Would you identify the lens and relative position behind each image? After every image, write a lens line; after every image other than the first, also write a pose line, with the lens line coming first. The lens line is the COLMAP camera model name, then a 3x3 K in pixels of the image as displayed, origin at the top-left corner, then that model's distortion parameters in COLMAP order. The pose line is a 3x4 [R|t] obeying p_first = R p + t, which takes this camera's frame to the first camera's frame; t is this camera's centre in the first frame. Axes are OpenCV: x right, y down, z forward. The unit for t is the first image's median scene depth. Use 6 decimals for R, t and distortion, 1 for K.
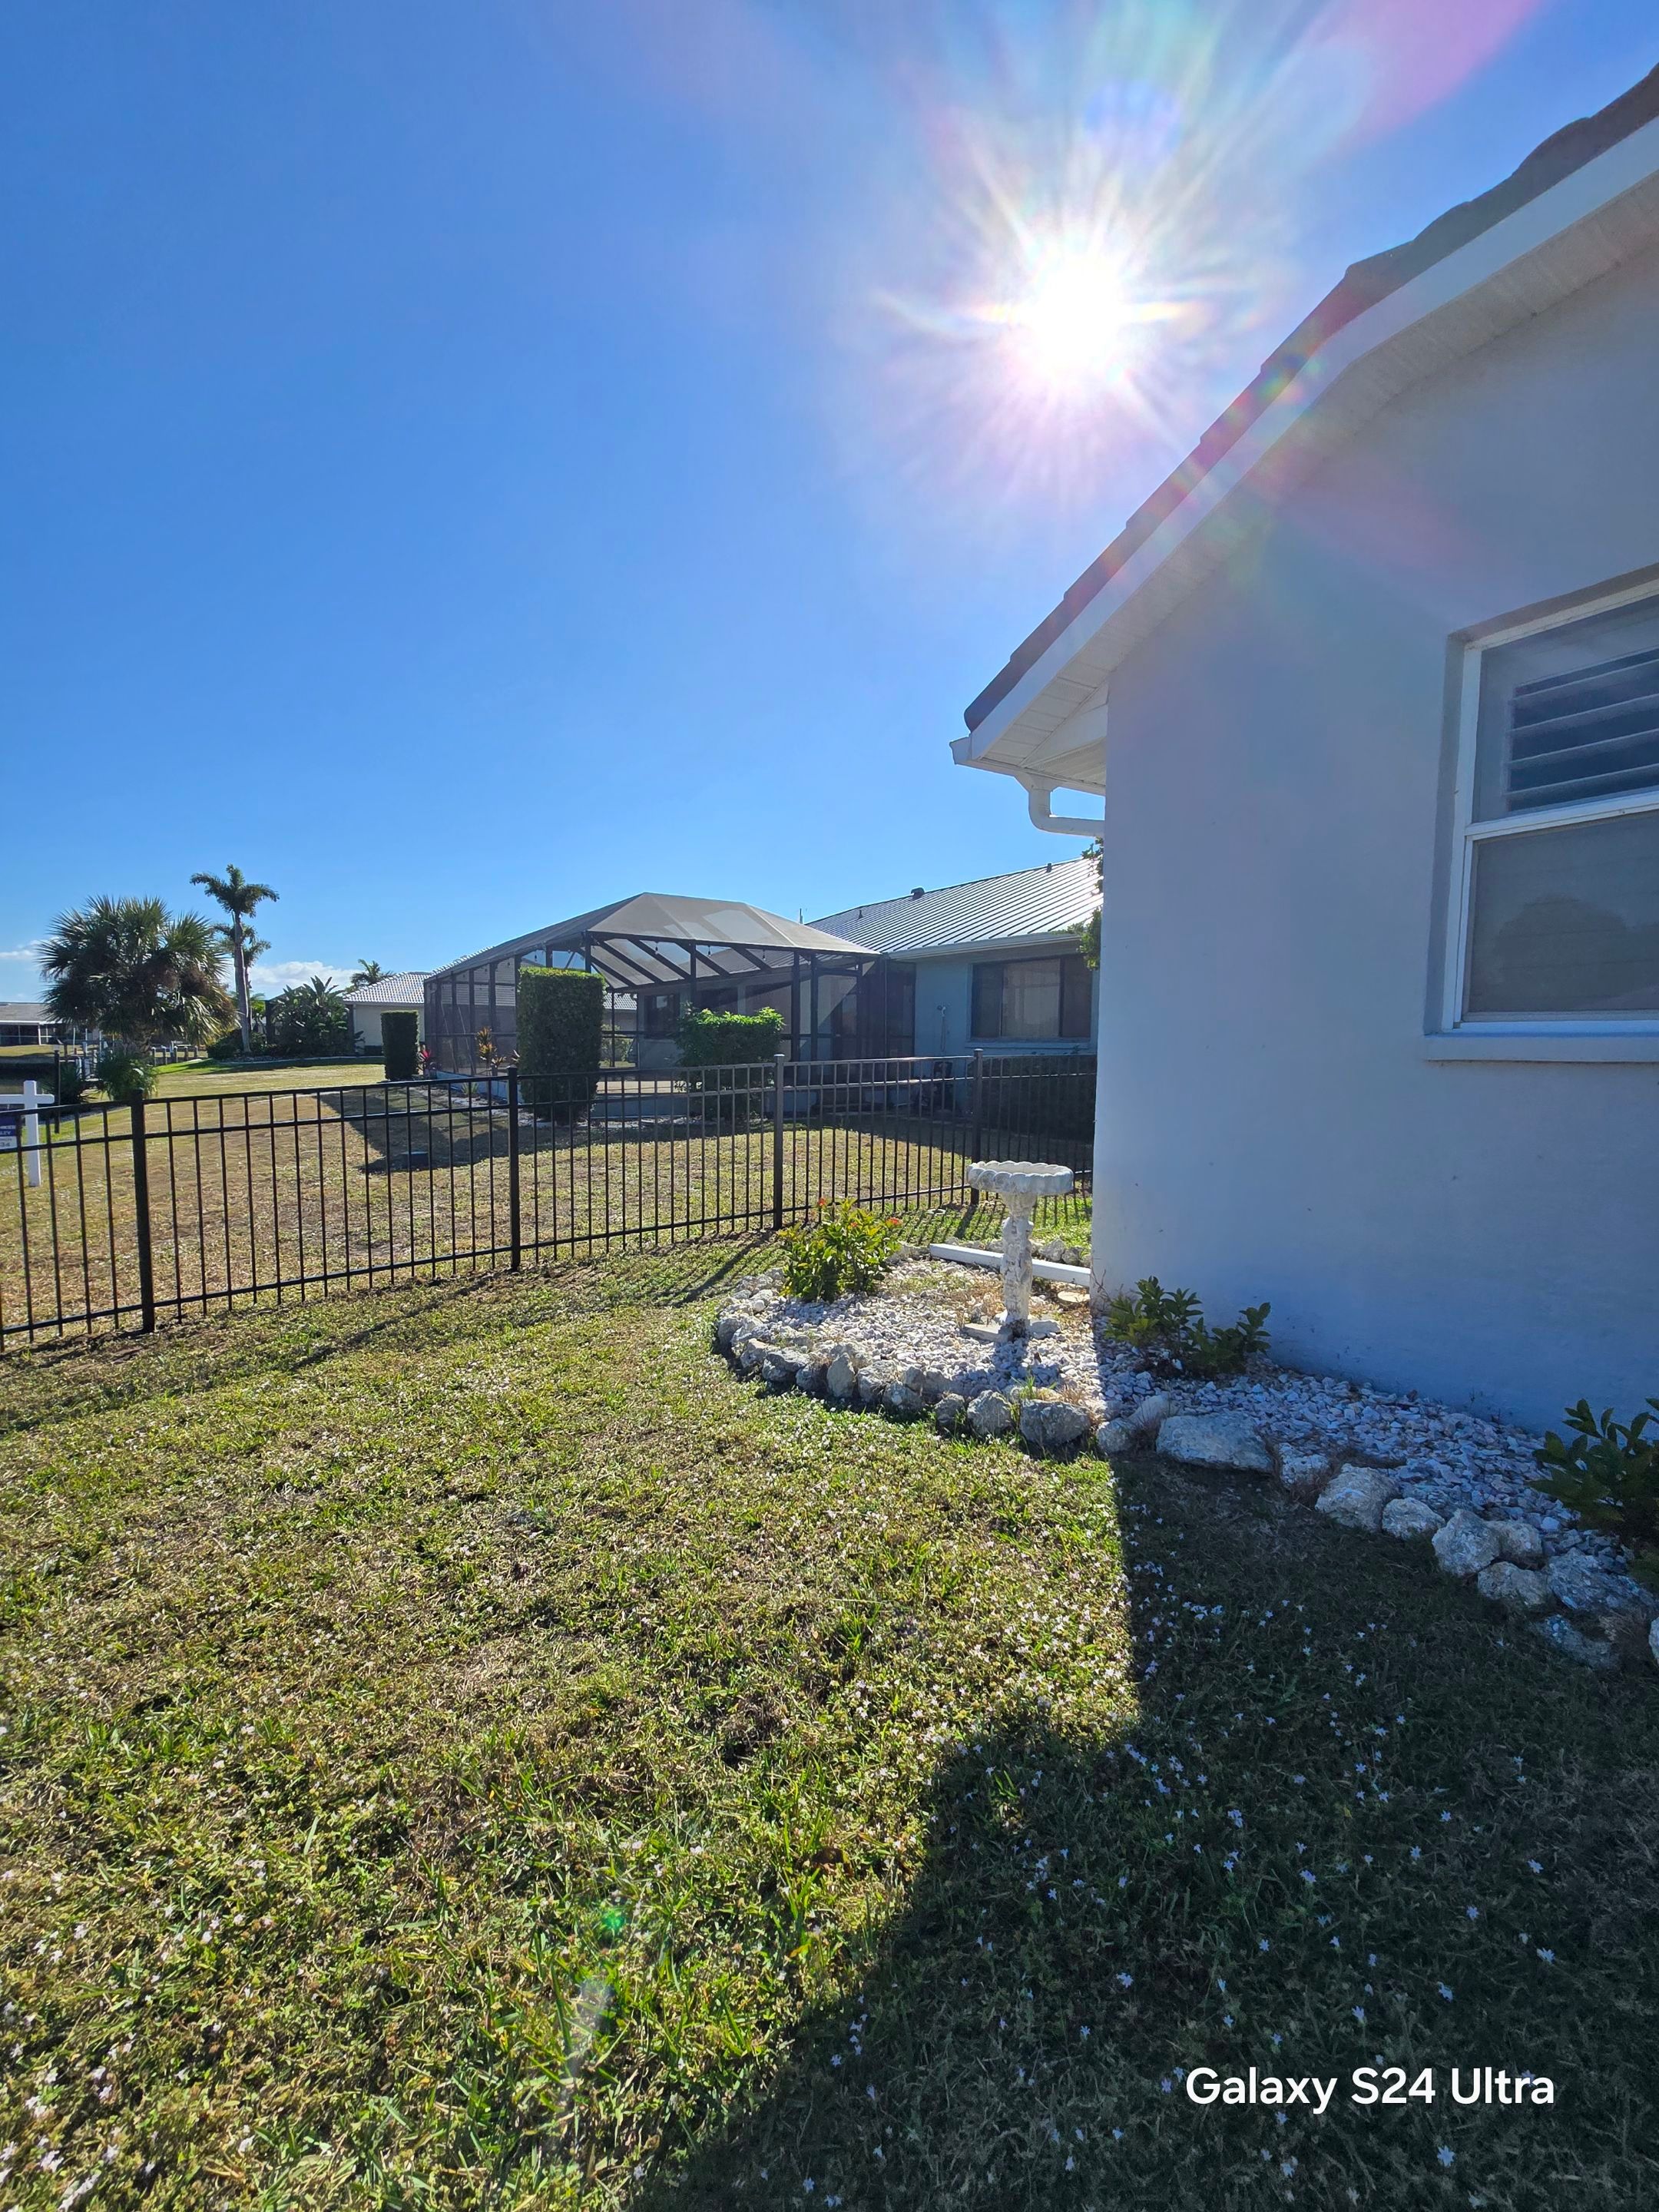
lens RADIAL K [[900.6, 0, 836.8], [0, 900.6, 1129.1], [0, 0, 1]] dist [-0.006919, 0.001968]
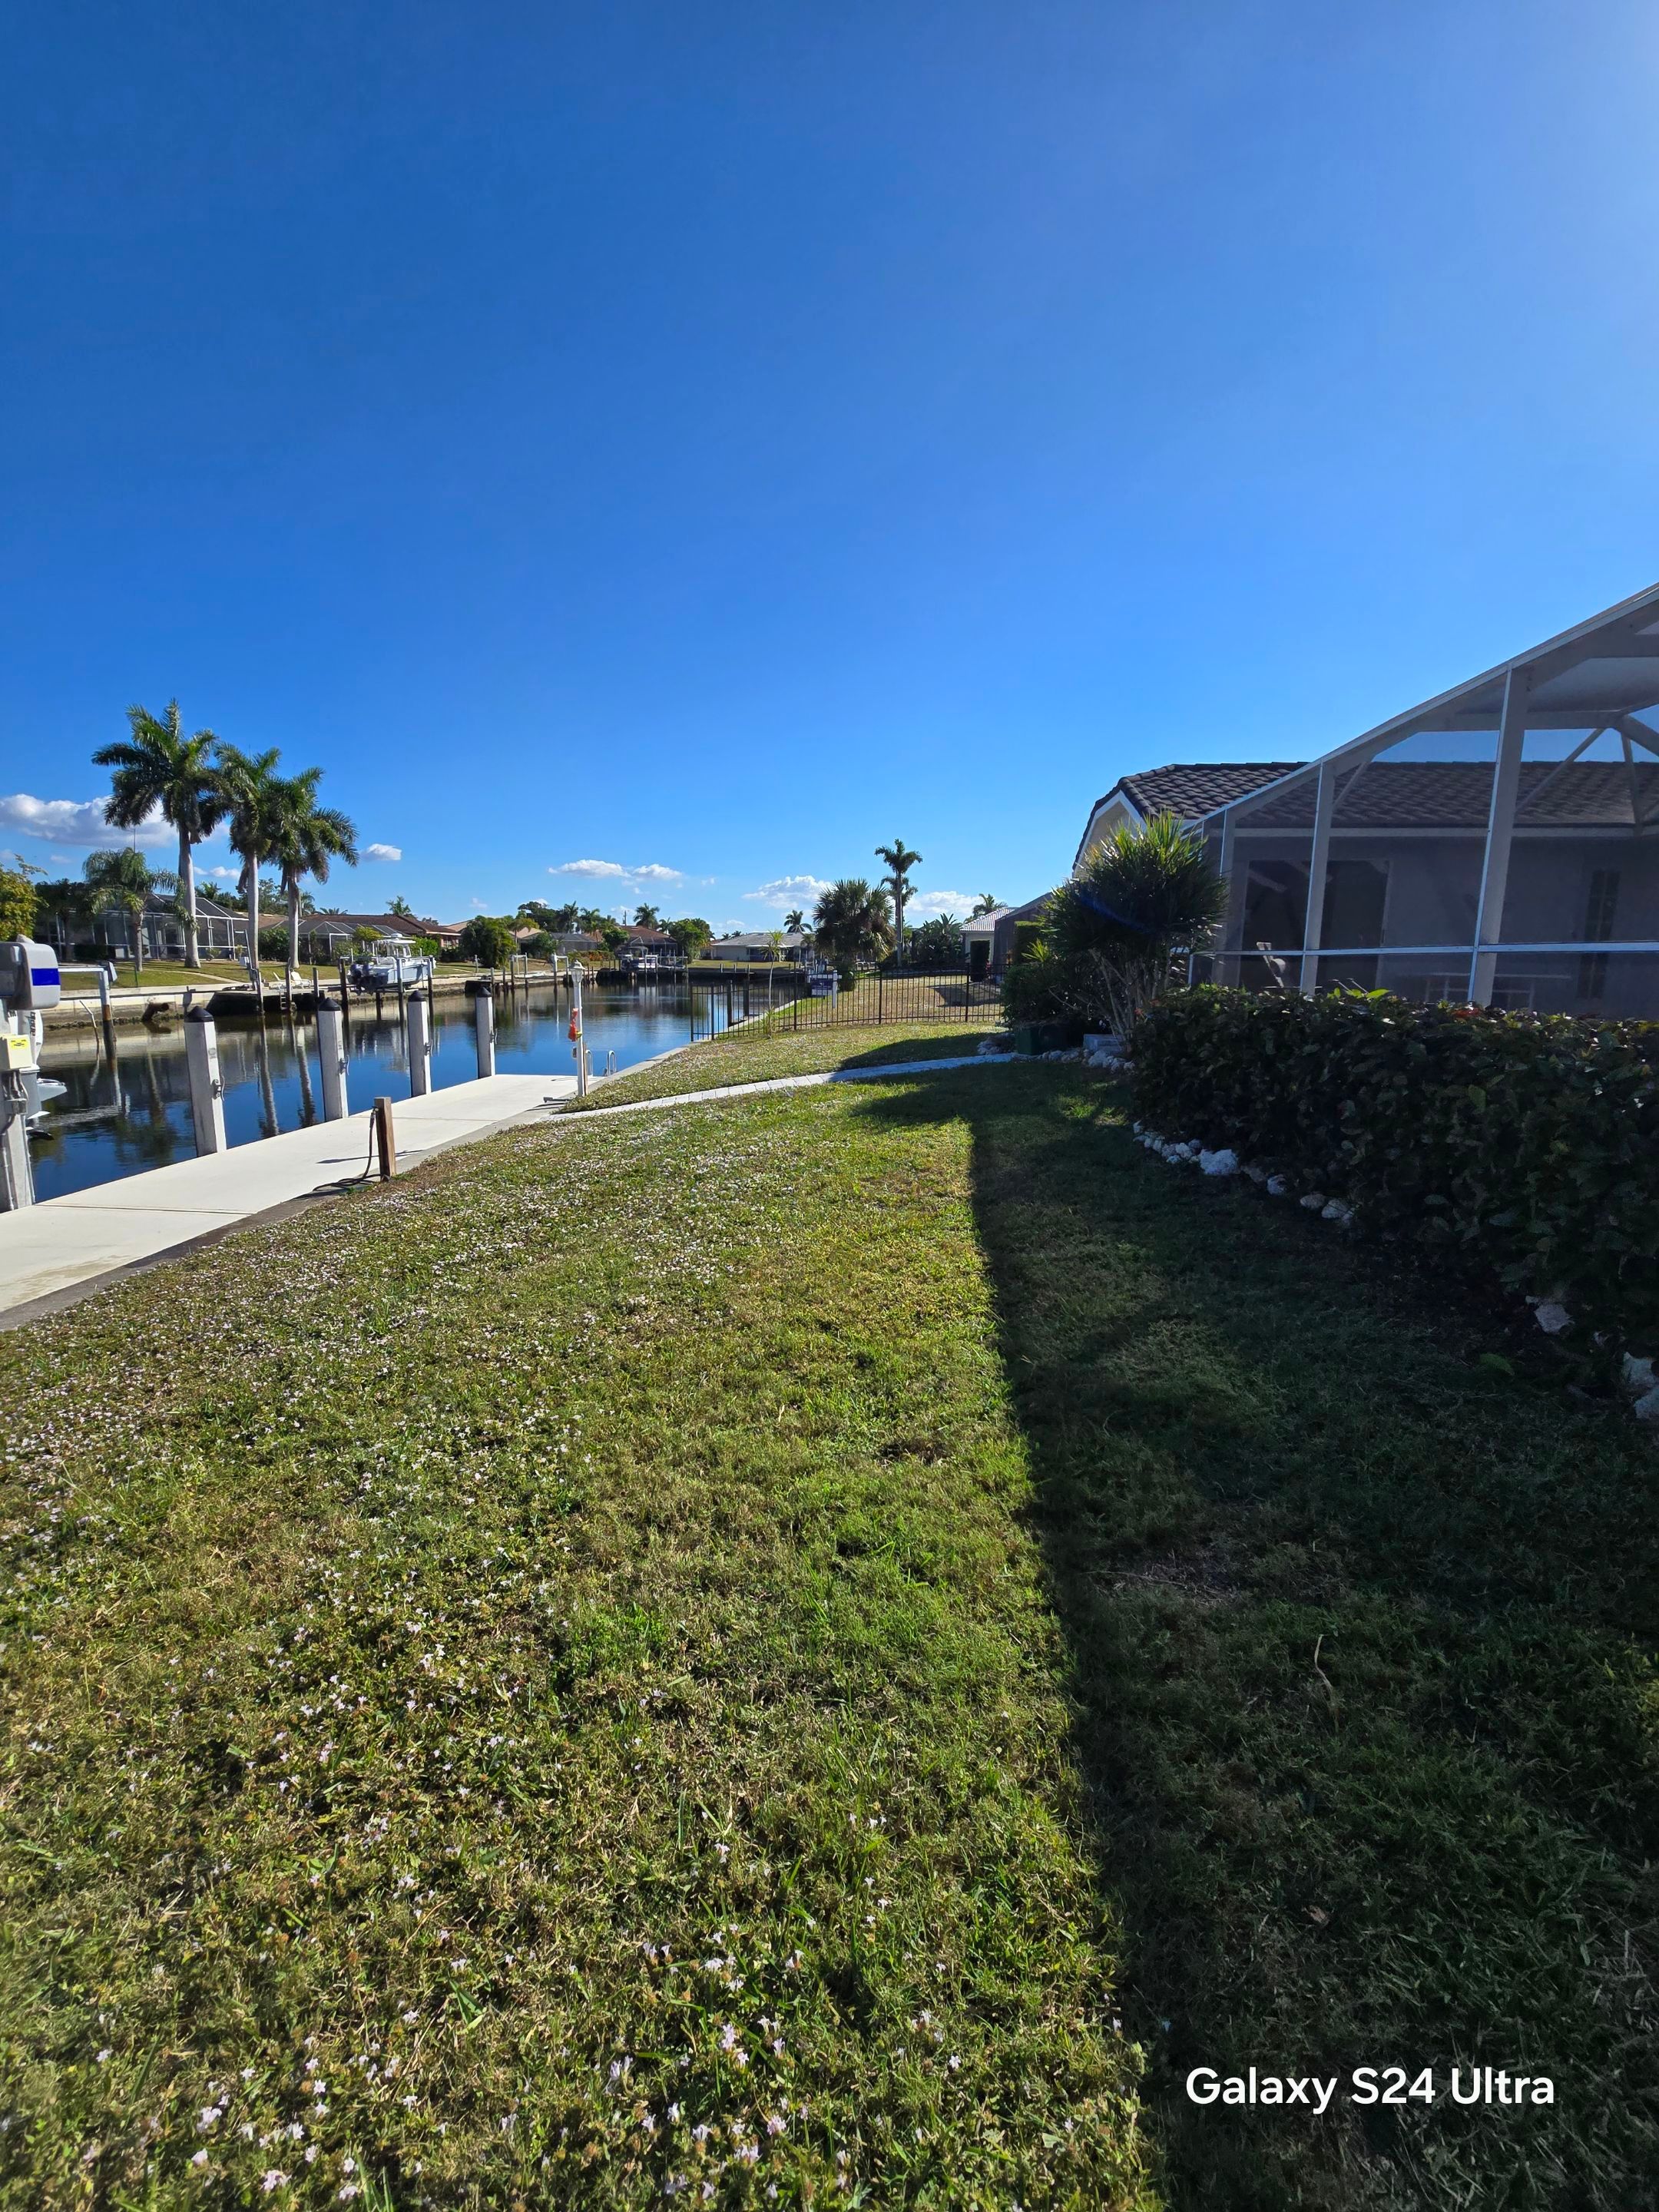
lens RADIAL K [[900.6, 0, 826.8], [0, 900.6, 1116.9], [0, 0, 1]] dist [-0.006919, 0.001968]
pose [[0.793035, 0.107081, -0.599691, 0.372459], [-0.063433, 0.993594, 0.093532, 0.064471], [0.605864, -0.036133, 0.794747, -0.582959]]
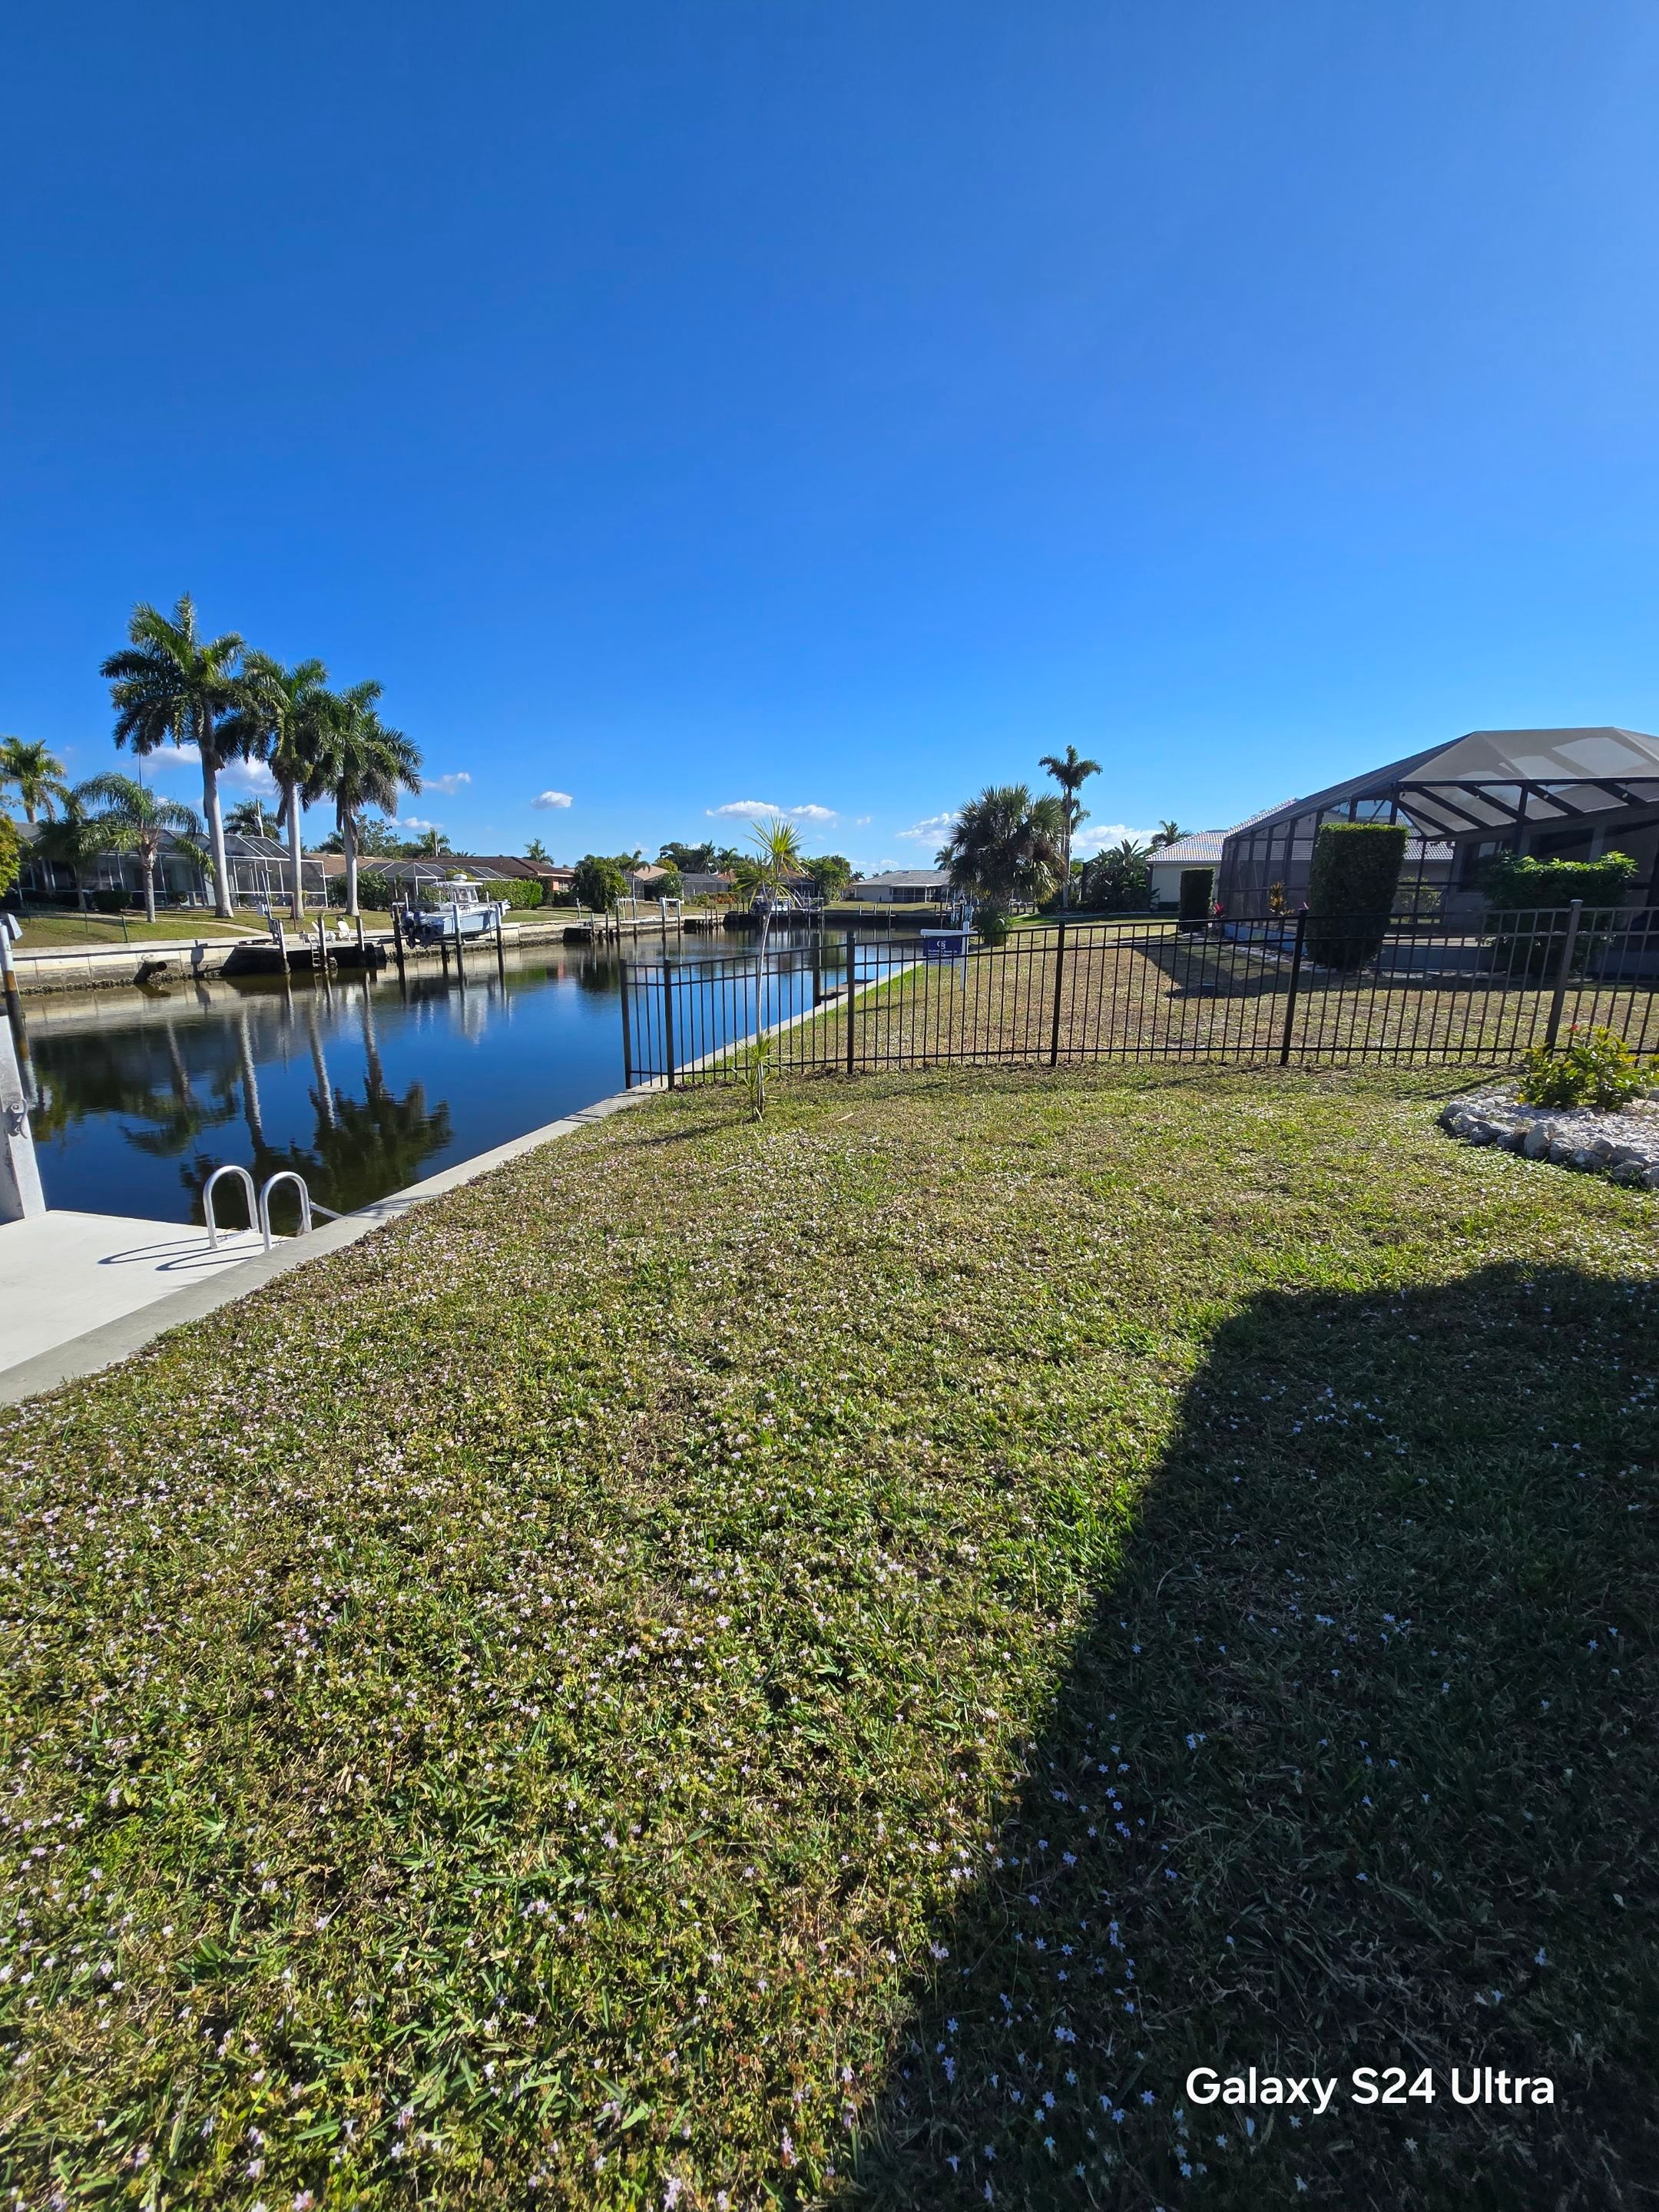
lens RADIAL K [[900.6, 0, 835.7], [0, 900.6, 1088.1], [0, 0, 1]] dist [-0.006919, 0.001968]
pose [[0.686065, 0.143573, -0.713234, 0.038713], [-0.064640, 0.988487, 0.136803, 0.014828], [0.724663, -0.047752, 0.687447, -0.108293]]
